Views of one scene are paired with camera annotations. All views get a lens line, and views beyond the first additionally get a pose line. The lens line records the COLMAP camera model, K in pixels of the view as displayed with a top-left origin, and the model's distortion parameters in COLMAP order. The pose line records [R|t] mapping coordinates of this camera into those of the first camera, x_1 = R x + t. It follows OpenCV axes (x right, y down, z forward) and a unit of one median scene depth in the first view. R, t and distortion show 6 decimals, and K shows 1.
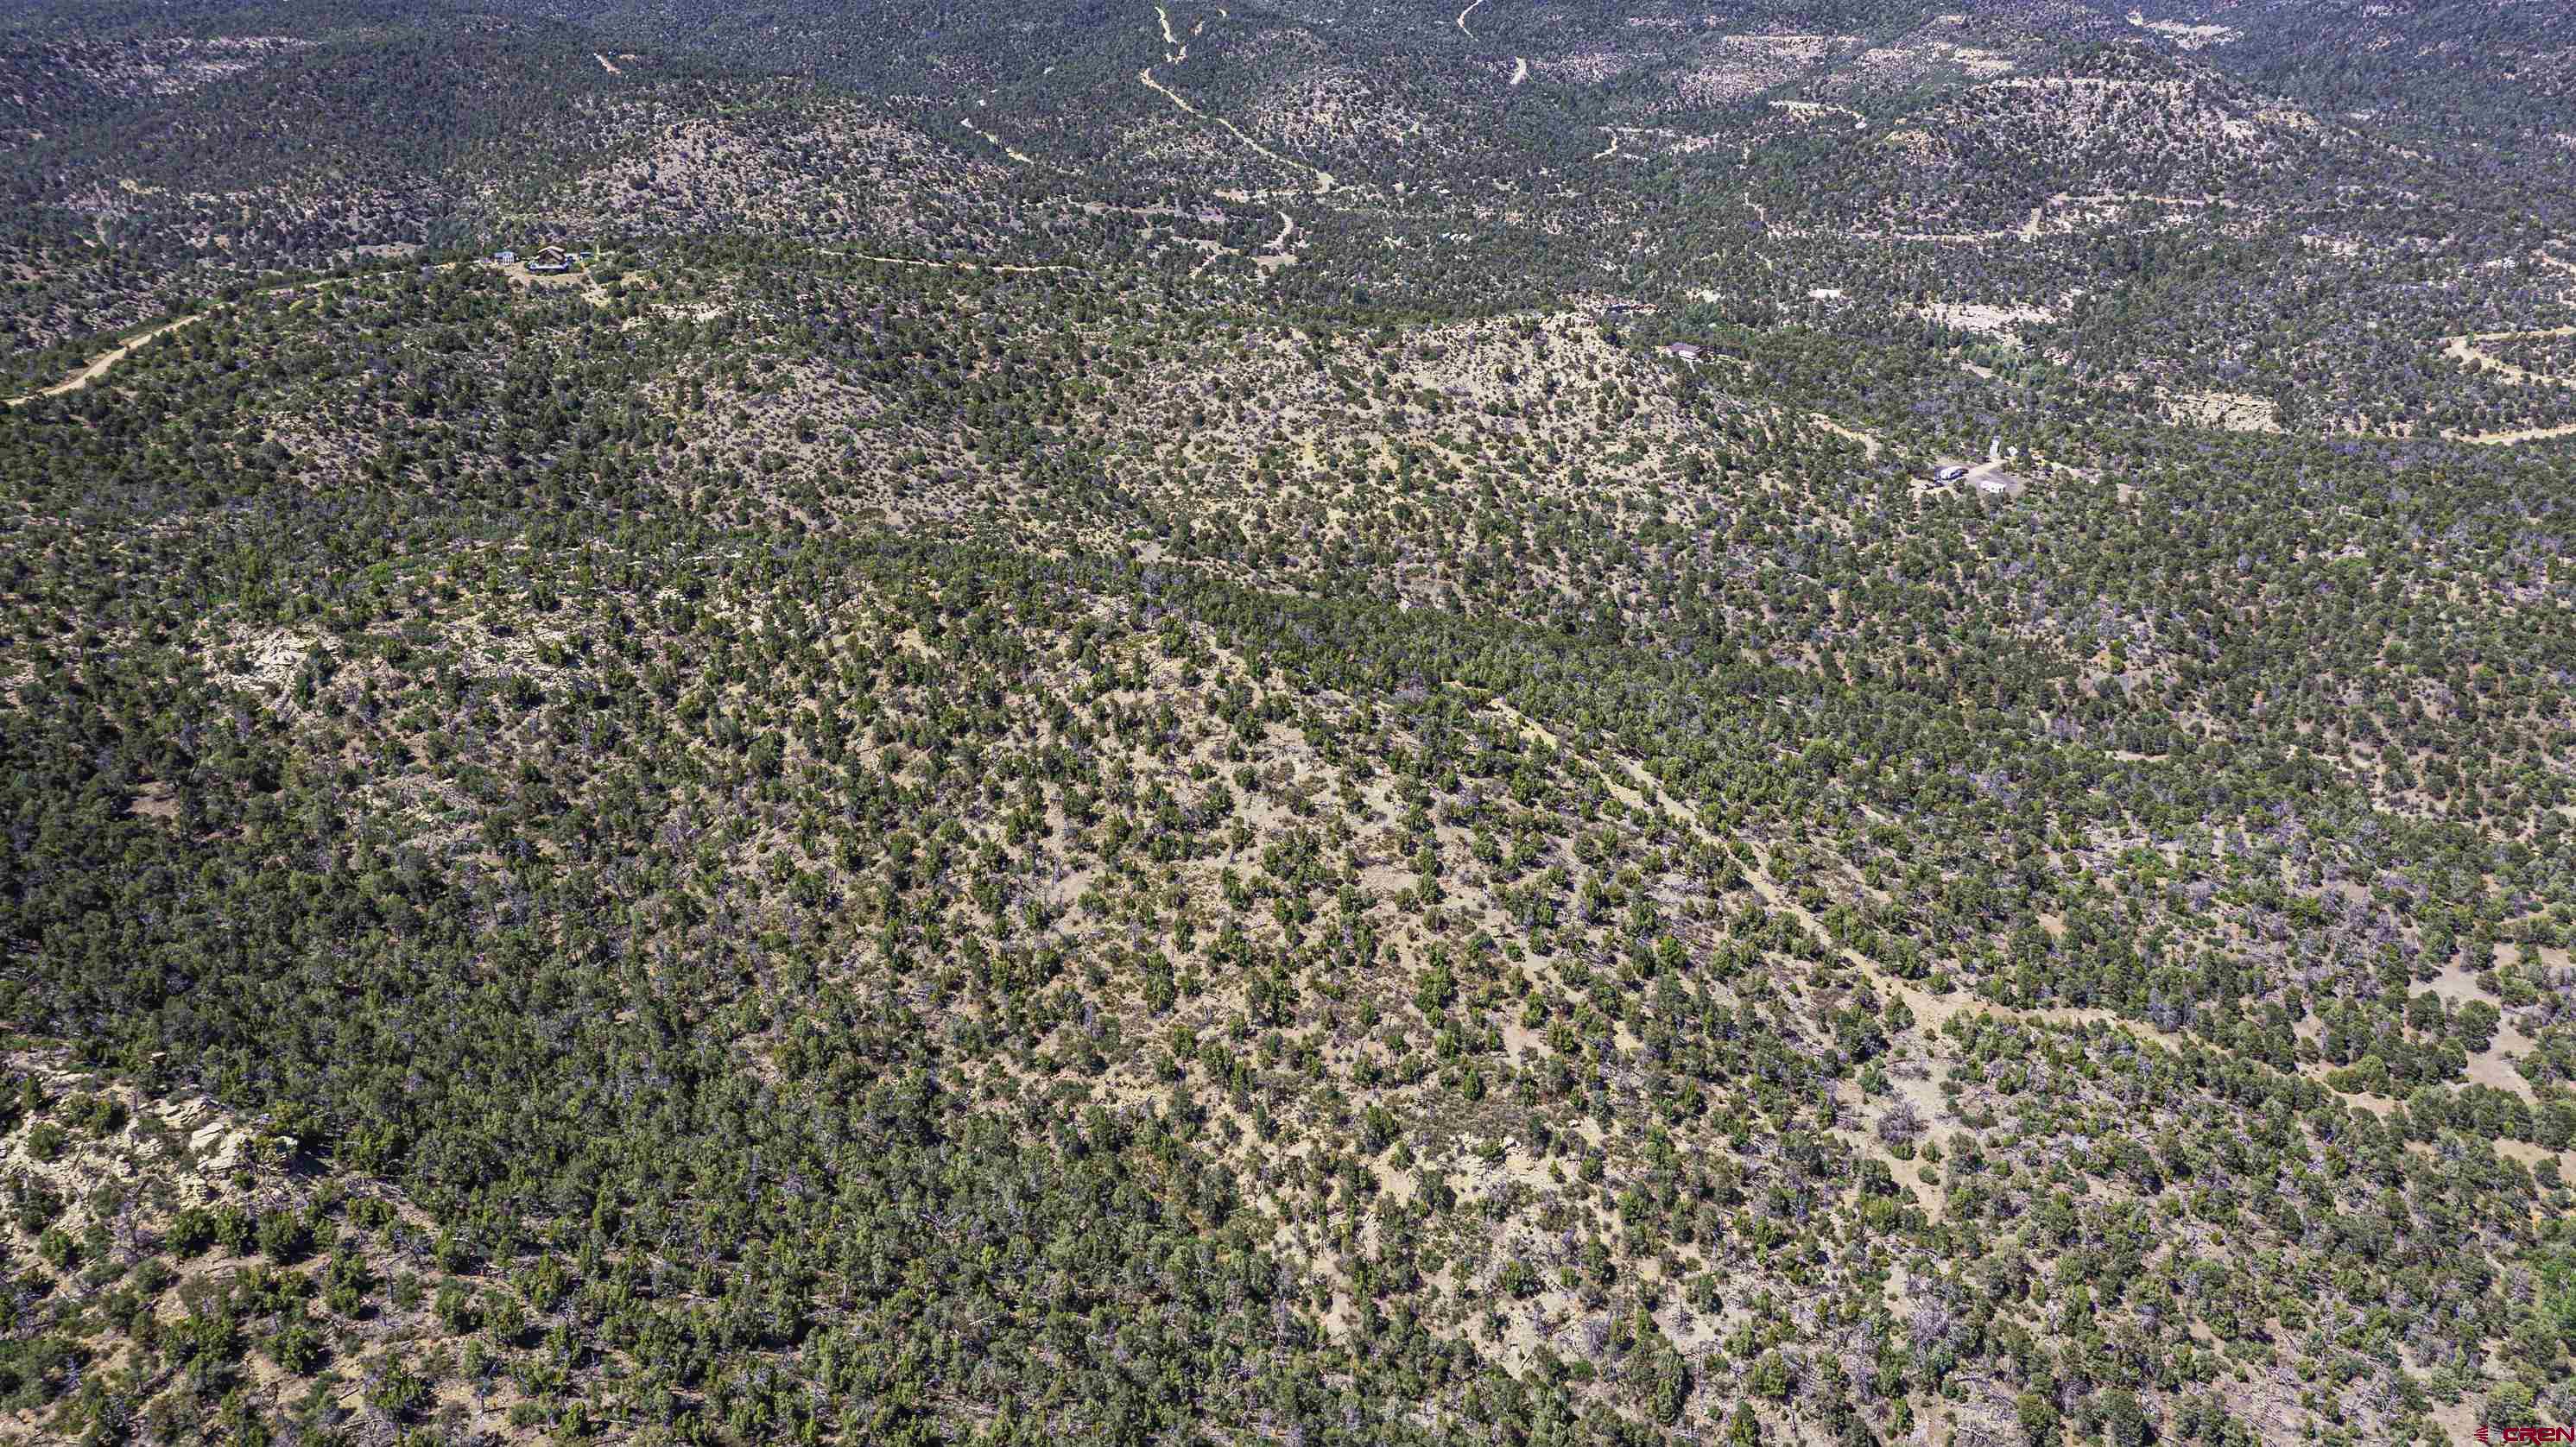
lens RADIAL K [[2033.7, 0, 1290.0], [0, 2033.7, 728.8], [0, 0, 1]] dist [-0.007376, 0.008536]
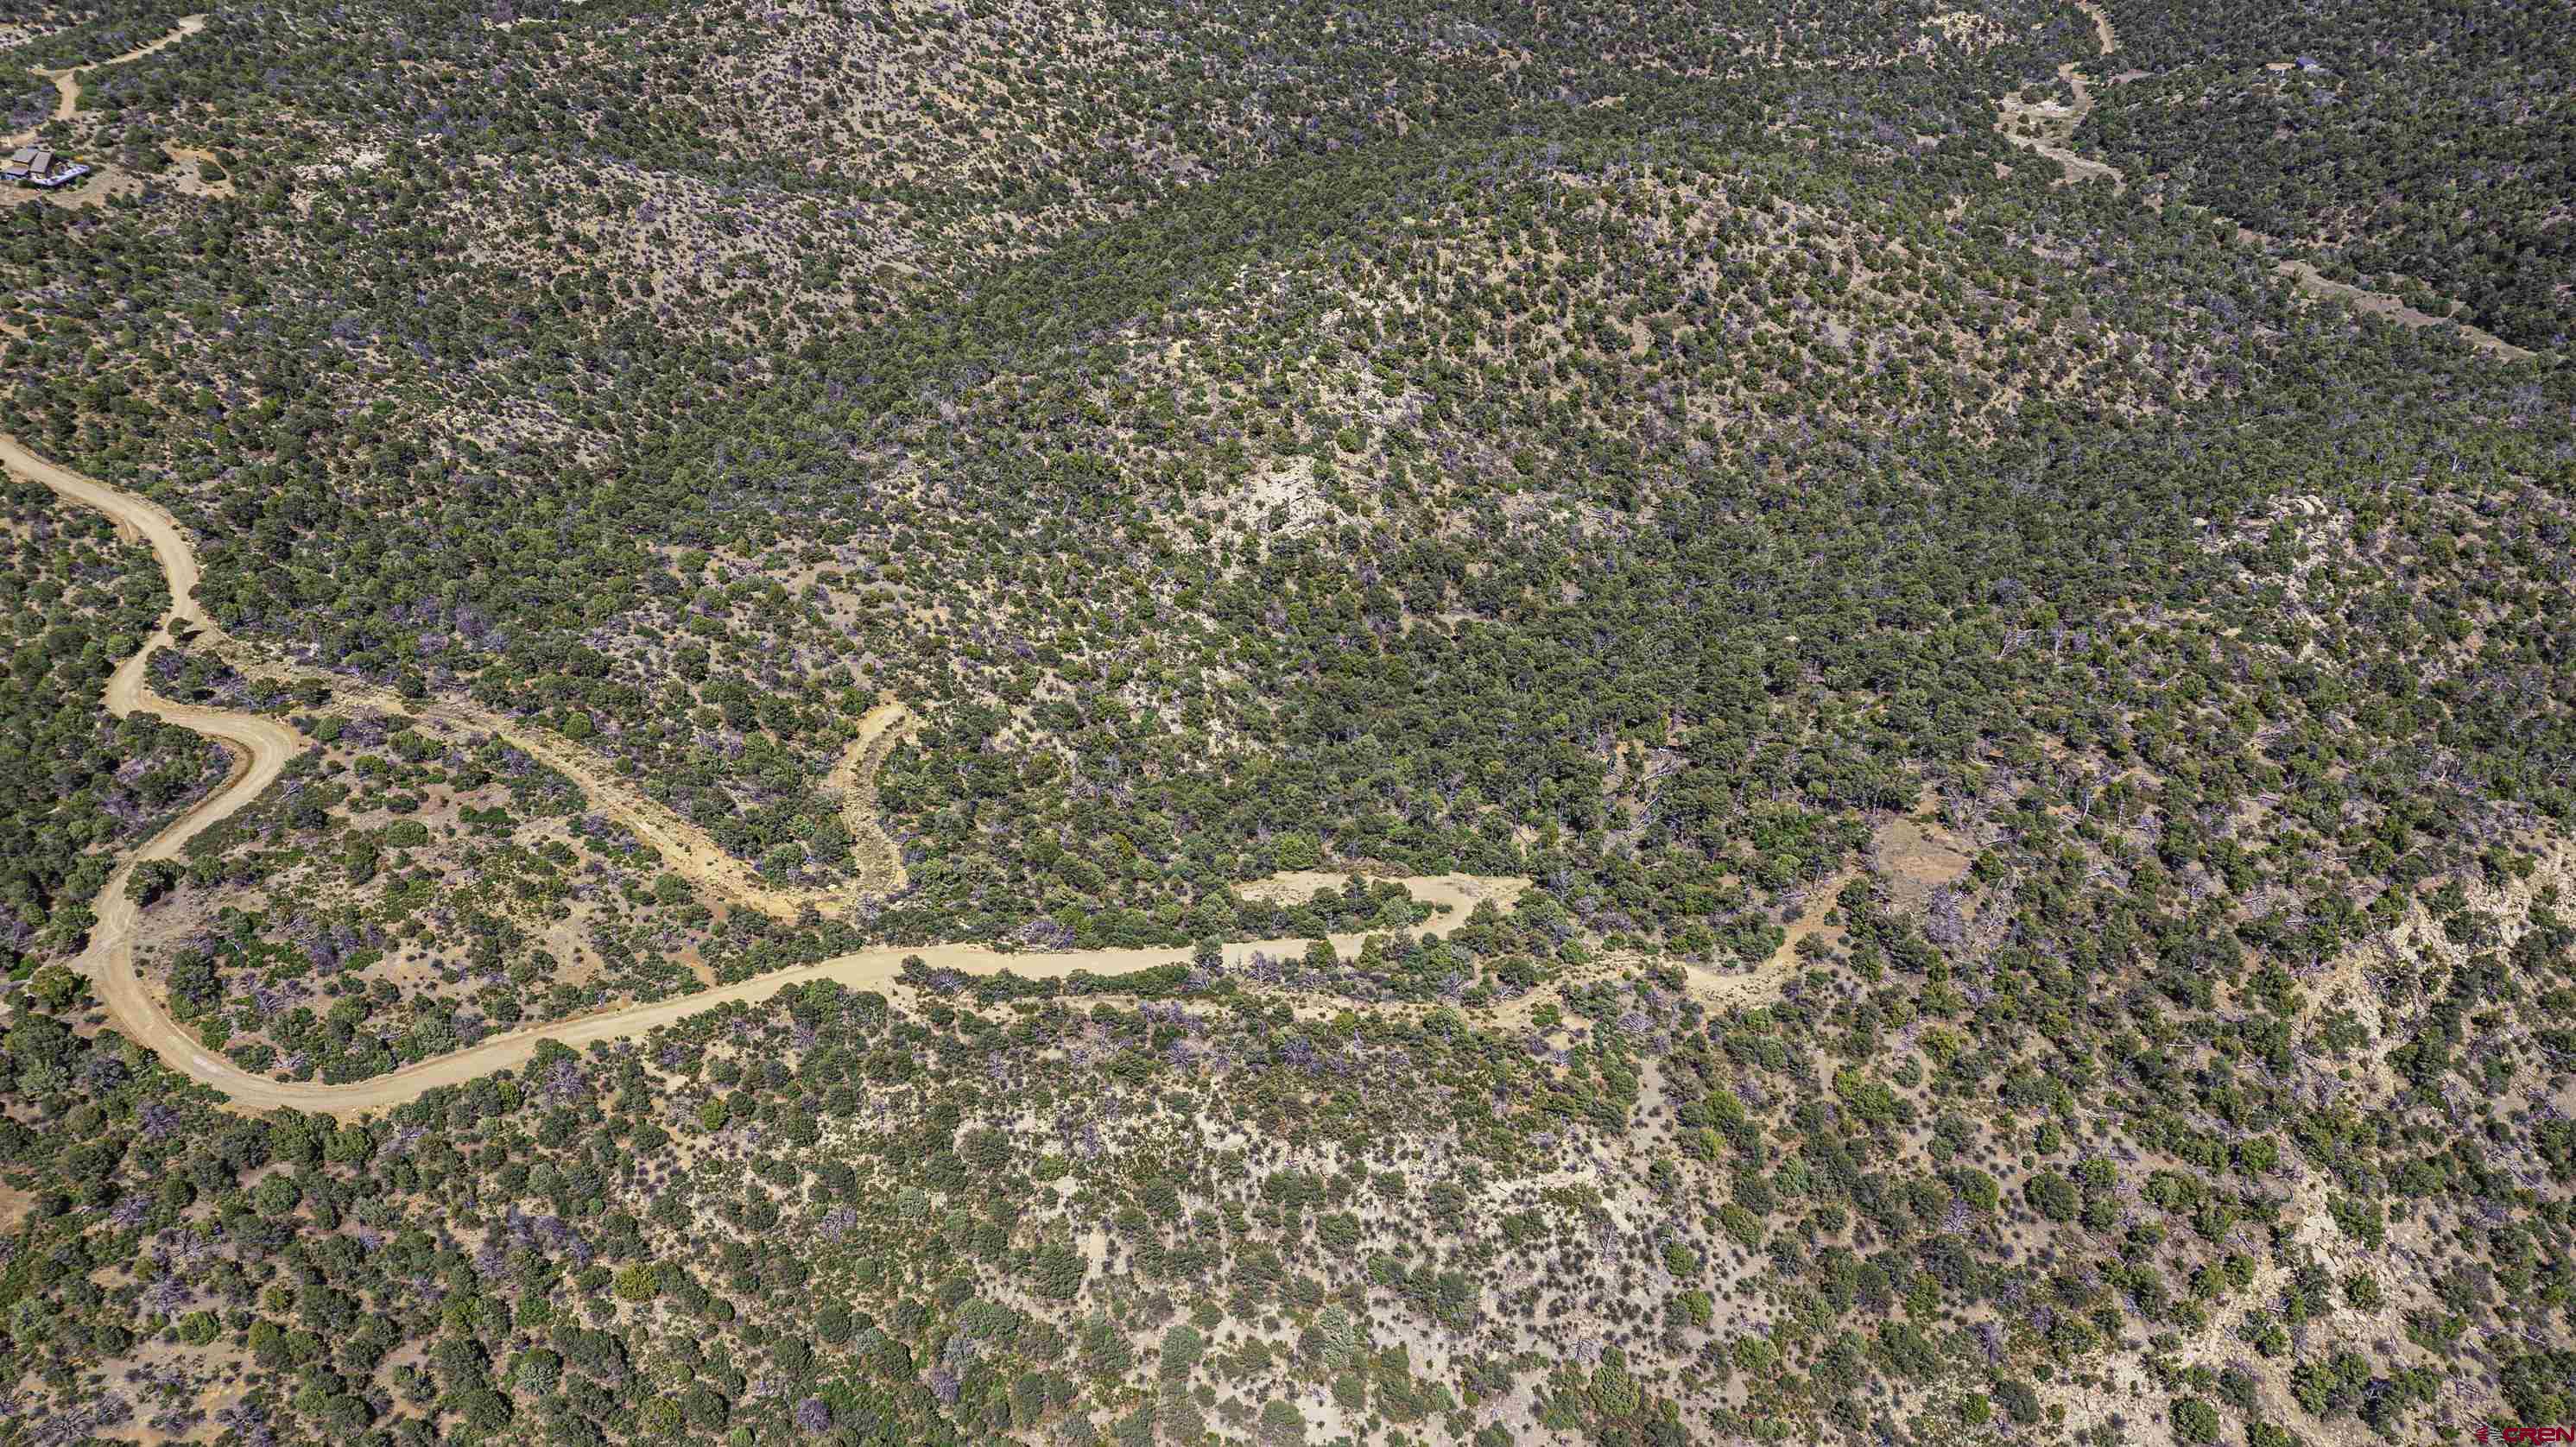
lens RADIAL K [[2033.7, 0, 1295.0], [0, 2033.7, 725.9], [0, 0, 1]] dist [-0.007376, 0.008536]
pose [[0.462661, -0.520273, 0.717817, -1.240773], [0.331854, 0.852457, 0.403967, -0.333879], [-0.822081, 0.051310, 0.567053, 0.417946]]
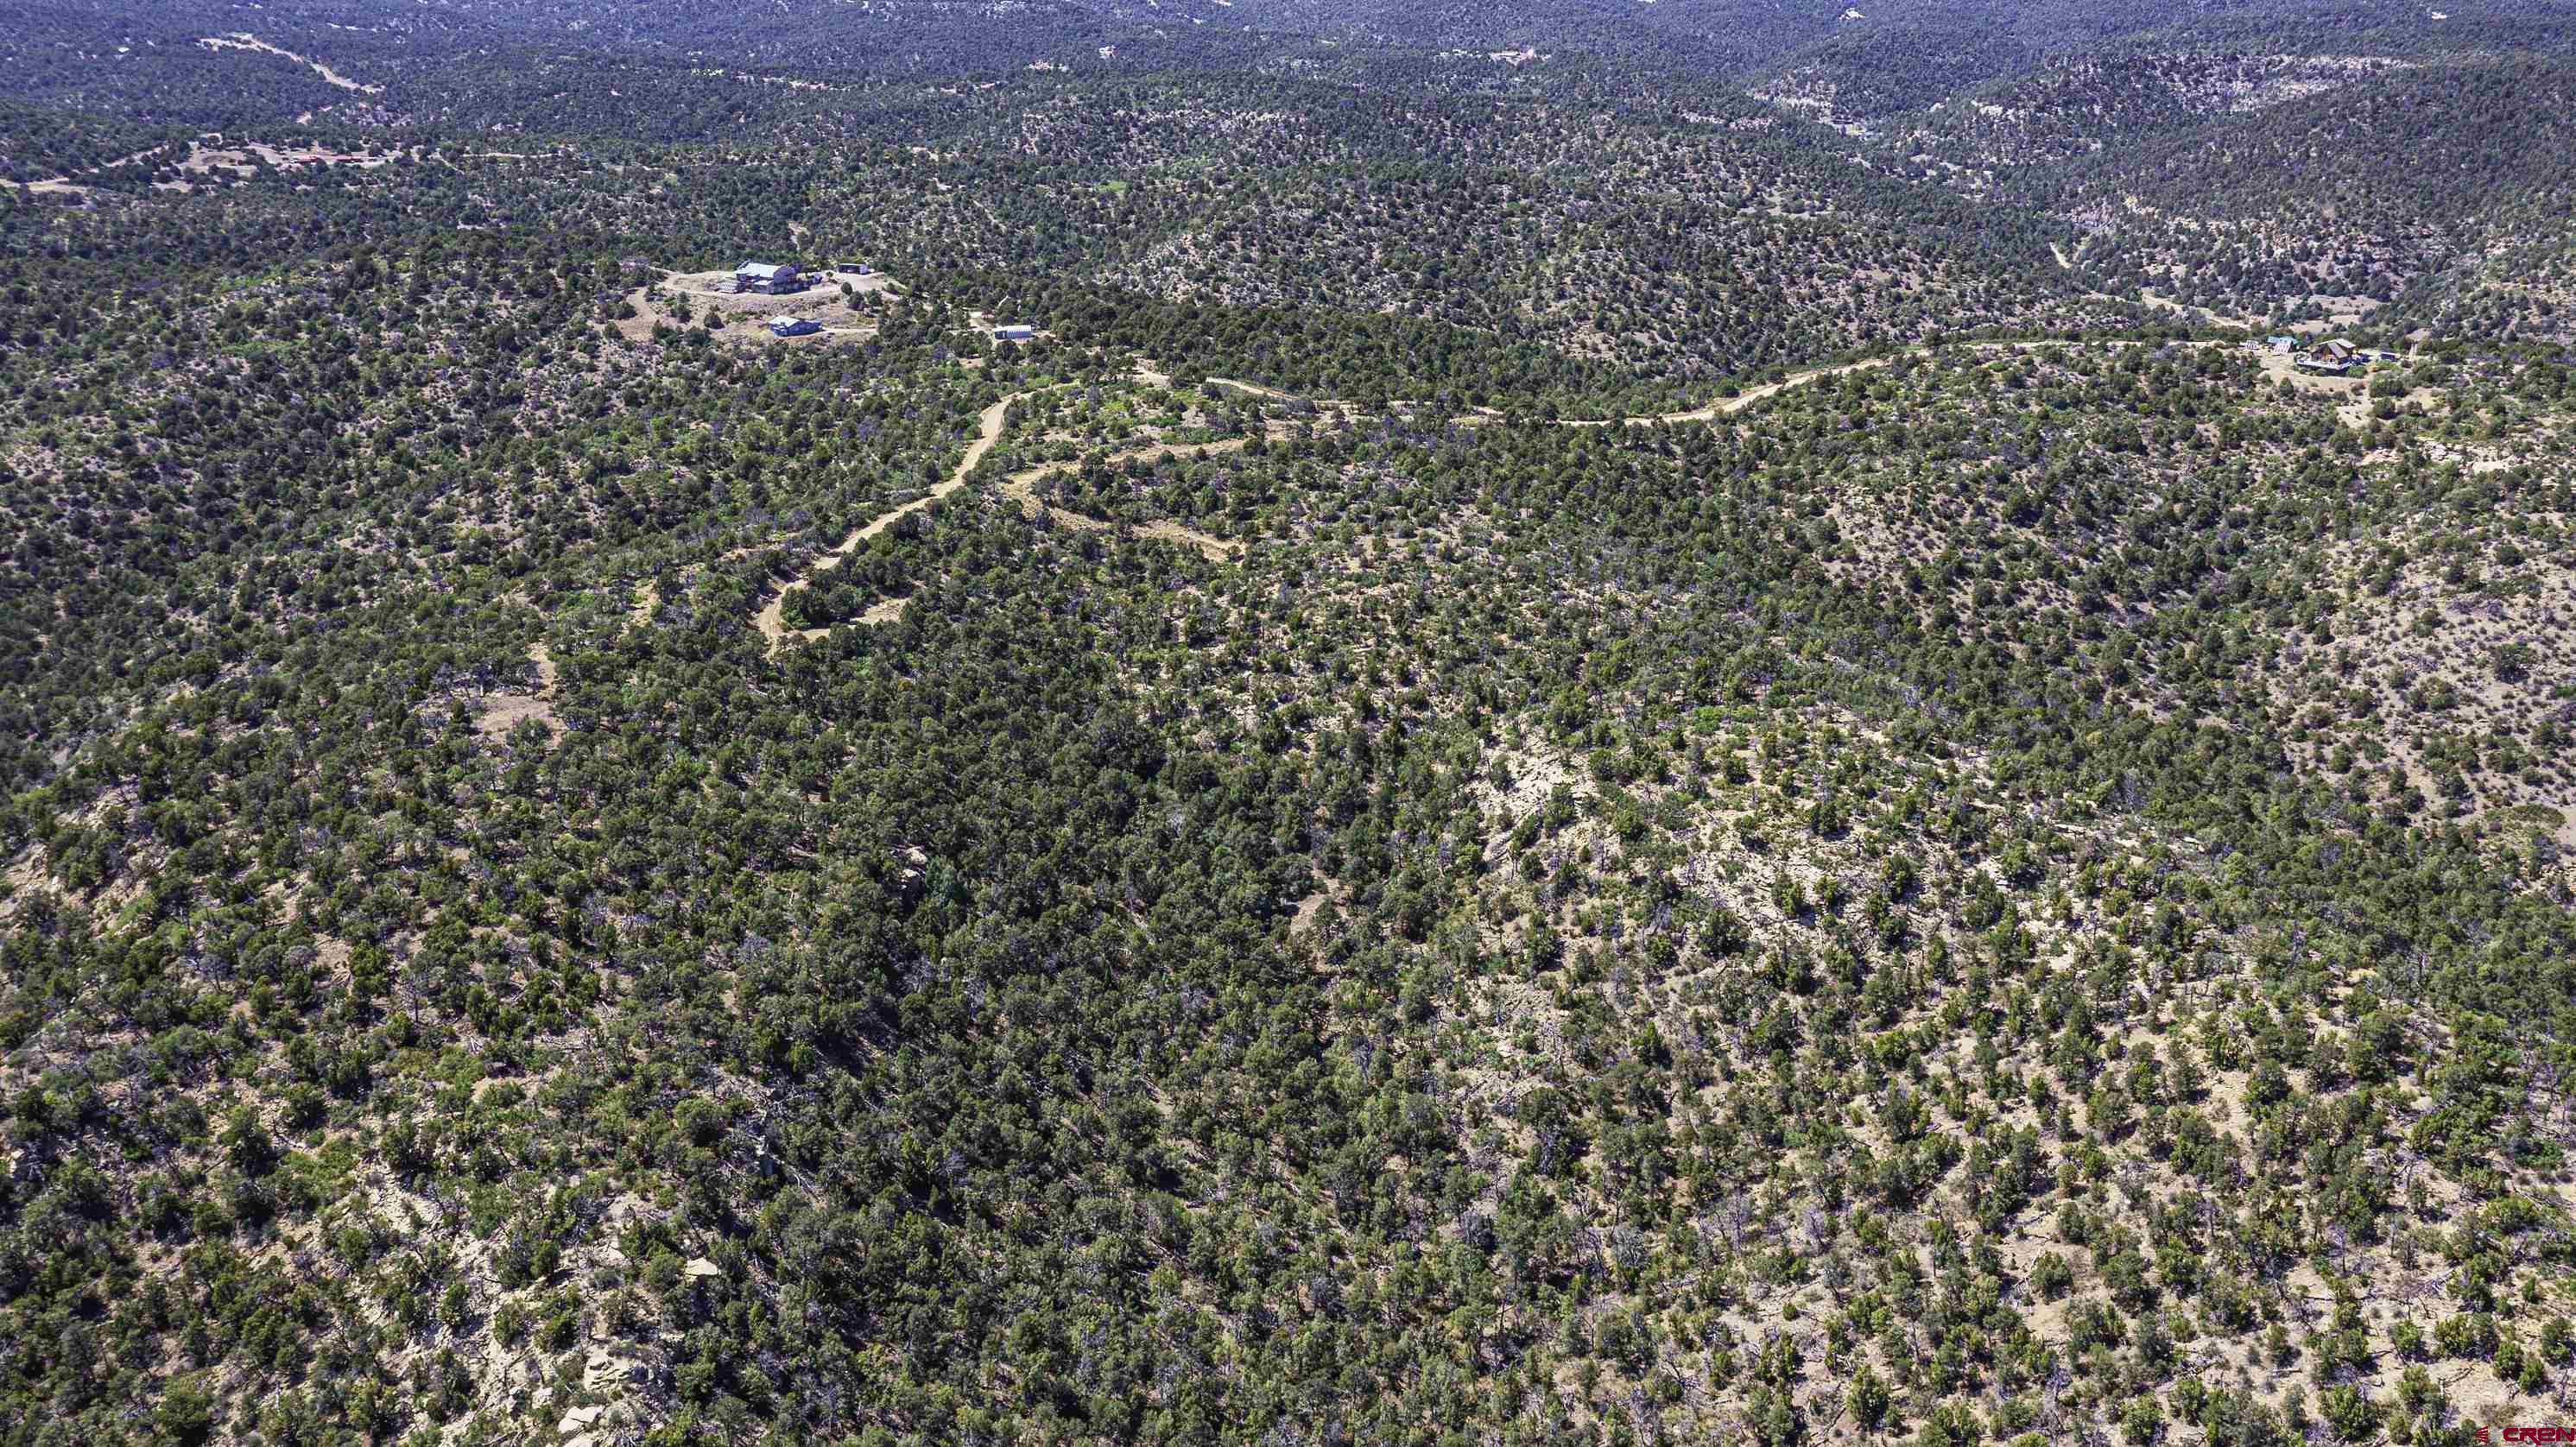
lens RADIAL K [[2033.7, 0, 1288.2], [0, 2033.7, 740.0], [0, 0, 1]] dist [-0.007376, 0.008536]
pose [[0.562300, 0.296407, -0.771986, 0.086678], [-0.298442, 0.943375, 0.144833, -0.139847], [0.771201, 0.148953, 0.618920, 0.383759]]
